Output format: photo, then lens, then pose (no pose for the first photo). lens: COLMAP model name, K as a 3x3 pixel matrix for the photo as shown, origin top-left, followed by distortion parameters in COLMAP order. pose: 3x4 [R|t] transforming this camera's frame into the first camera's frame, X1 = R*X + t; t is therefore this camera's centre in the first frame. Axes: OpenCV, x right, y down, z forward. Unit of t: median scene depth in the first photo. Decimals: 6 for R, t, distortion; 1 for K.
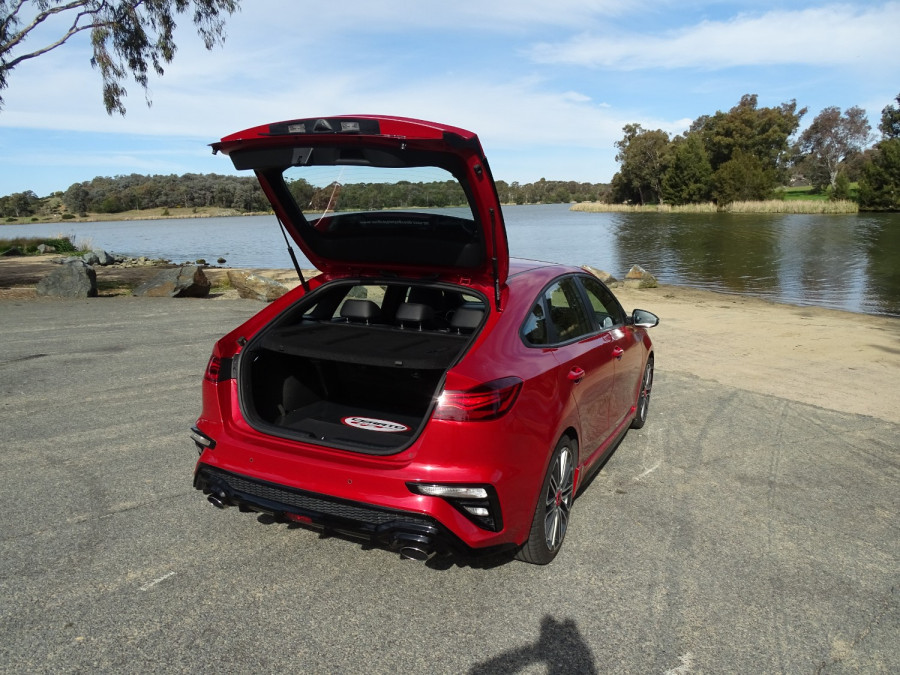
lens RADIAL K [[691.4, 0, 453.3], [0, 691.4, 335.8], [0, 0, 1]] dist [0.003067, 0.011520]
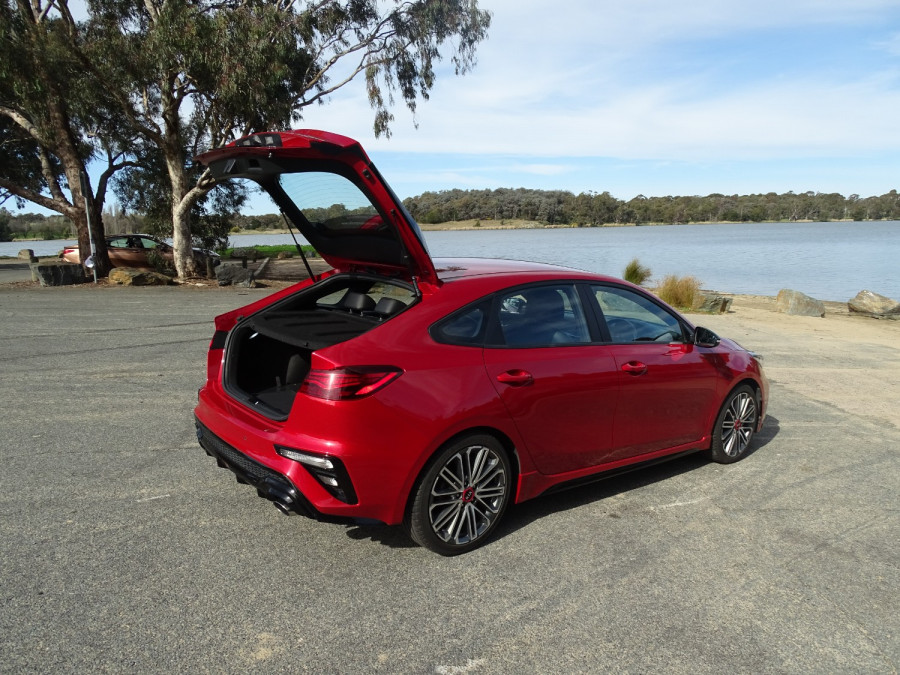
lens RADIAL K [[691.4, 0, 446.7], [0, 691.4, 332.6], [0, 0, 1]] dist [0.003067, 0.011520]
pose [[0.899477, 0.082076, -0.429191, 0.132443], [-0.092488, 0.995708, -0.003418, 0.000582], [0.427069, 0.042770, 0.903207, 0.013249]]
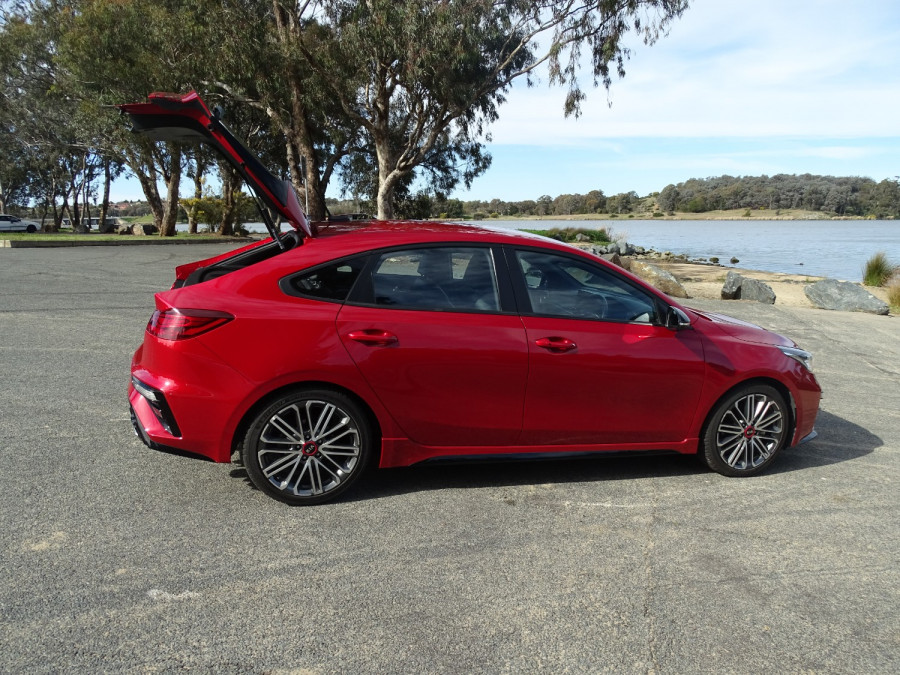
lens RADIAL K [[683.8, 0, 455.9], [0, 683.8, 339.0], [0, 0, 1]] dist [-0.002431, 0.015247]
pose [[0.672601, 0.161117, -0.722253, 0.245282], [-0.160340, 0.984554, 0.070313, -0.007618], [0.722426, 0.068513, 0.688046, 0.109145]]
